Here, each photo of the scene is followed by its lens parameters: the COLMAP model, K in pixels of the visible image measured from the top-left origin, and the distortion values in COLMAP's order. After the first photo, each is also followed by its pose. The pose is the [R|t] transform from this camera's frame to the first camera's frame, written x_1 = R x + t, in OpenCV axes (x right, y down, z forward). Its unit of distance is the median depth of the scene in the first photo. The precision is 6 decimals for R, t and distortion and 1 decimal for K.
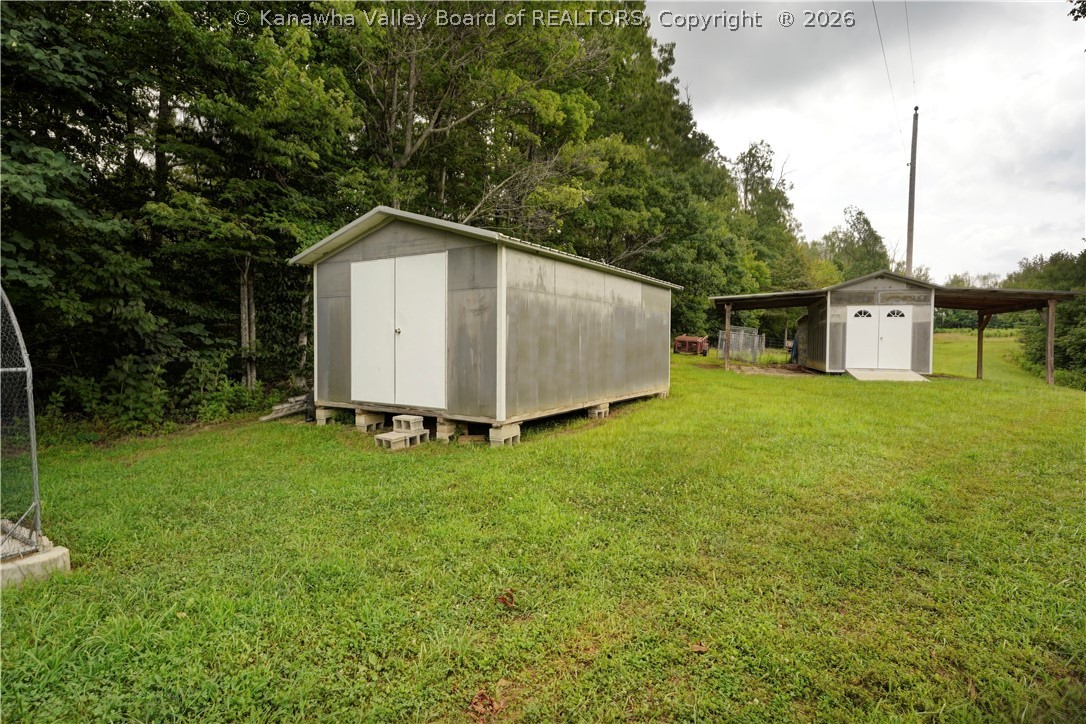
lens RADIAL K [[548.5, 0, 543.9], [0, 548.5, 358.3], [0, 0, 1]] dist [-0.005687, -0.000608]
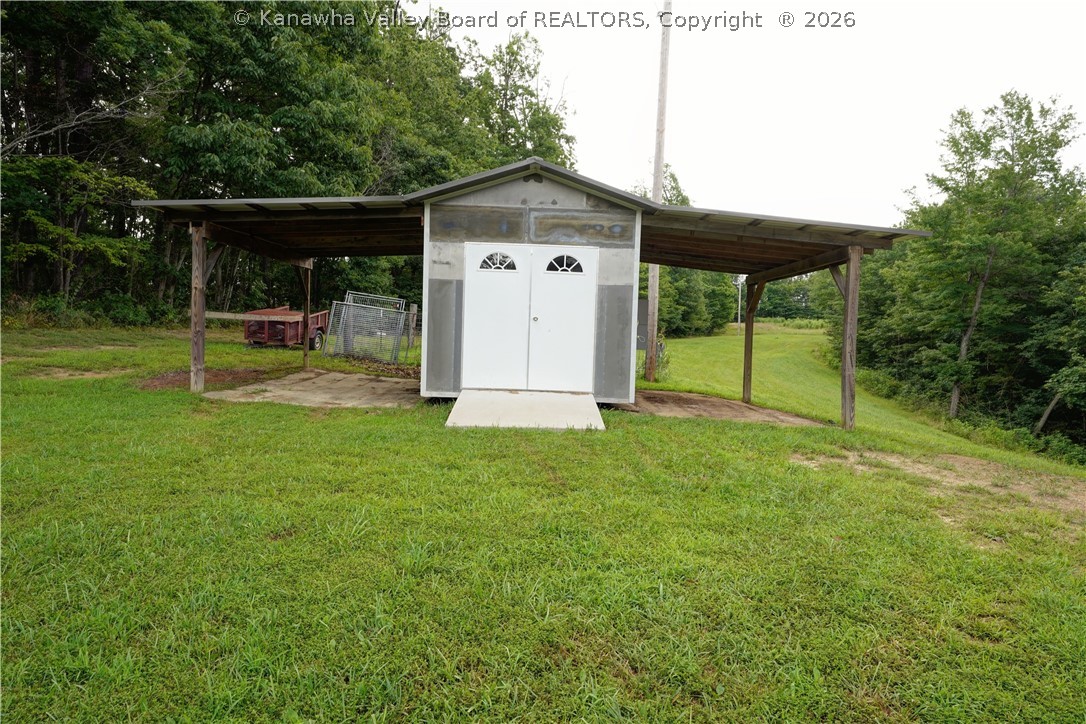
lens RADIAL K [[746.2, 0, 542.3], [0, 746.2, 362.1], [0, 0, 1]] dist [0.002006, 0.000153]
pose [[0.939900, 0.007781, 0.341360, 0.411894], [-0.015024, 0.999715, 0.018578, -0.013937], [-0.341118, -0.022590, 0.939749, 0.435009]]
